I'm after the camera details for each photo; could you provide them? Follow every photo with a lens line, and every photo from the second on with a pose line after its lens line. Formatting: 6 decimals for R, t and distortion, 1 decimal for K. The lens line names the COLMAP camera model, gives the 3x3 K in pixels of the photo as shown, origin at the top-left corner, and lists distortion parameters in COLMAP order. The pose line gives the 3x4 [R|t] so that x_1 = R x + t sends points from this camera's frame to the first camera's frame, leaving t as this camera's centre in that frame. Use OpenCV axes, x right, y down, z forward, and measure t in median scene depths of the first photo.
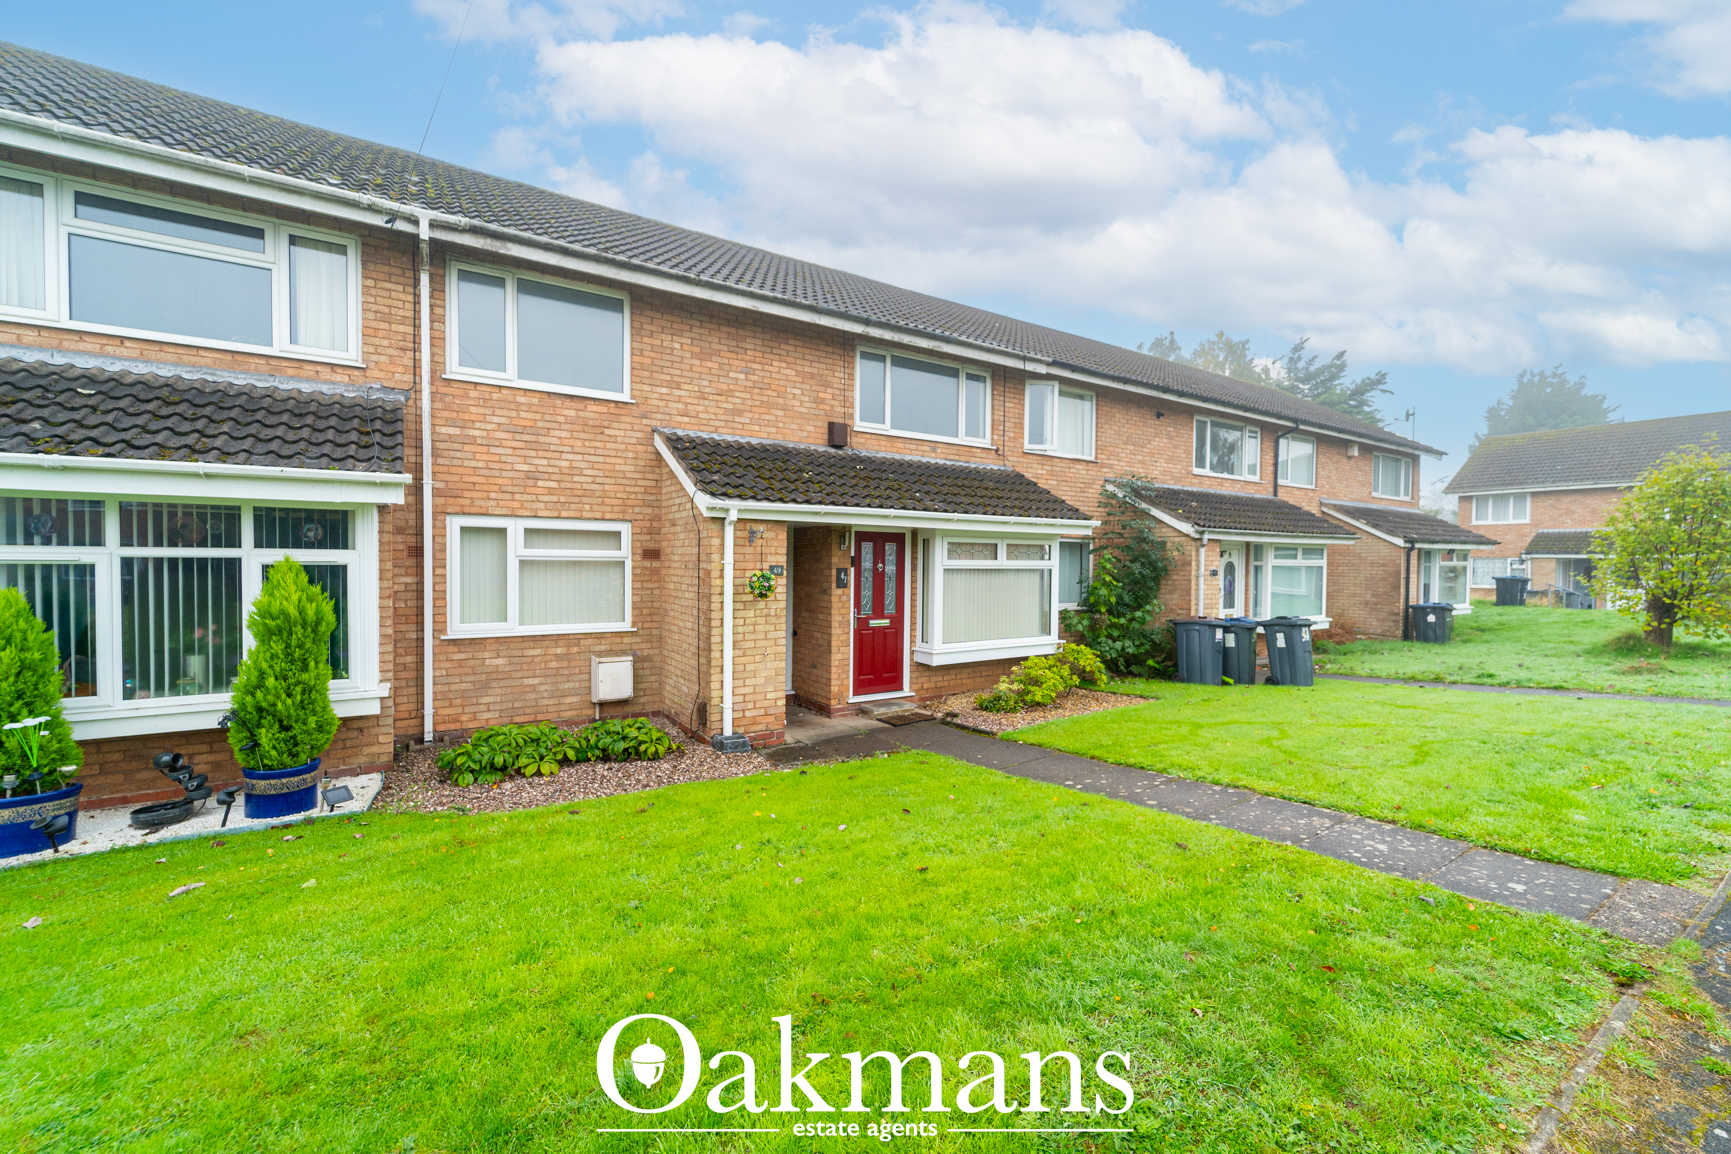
lens RADIAL K [[726.2, 0, 862.9], [0, 726.2, 569.0], [0, 0, 1]] dist [0.010865, -0.000222]
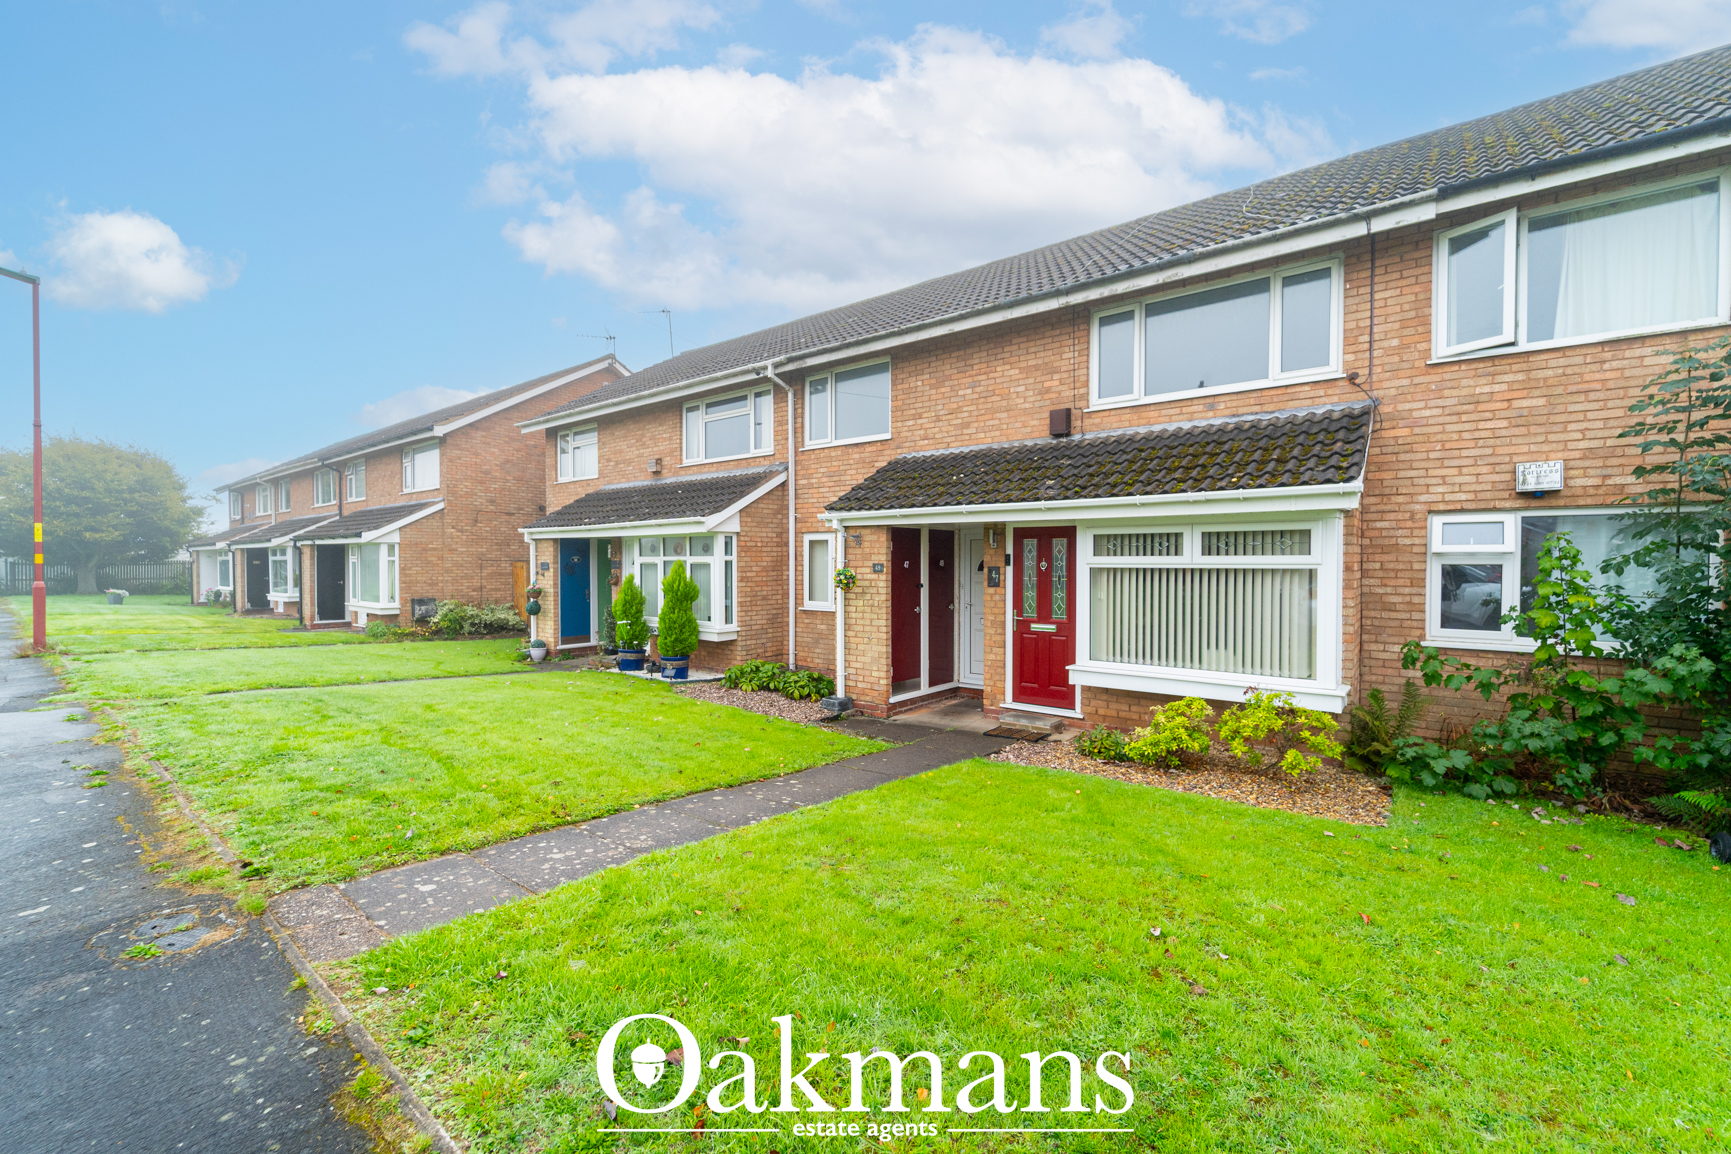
lens RADIAL K [[726.2, 0, 862.9], [0, 726.2, 569.0], [0, 0, 1]] dist [0.010865, -0.000222]
pose [[0.285508, -0.000188, -0.958376, 0.834799], [-0.011552, 0.999927, -0.003637, 0.007402], [0.958307, 0.012110, 0.285484, 0.539566]]
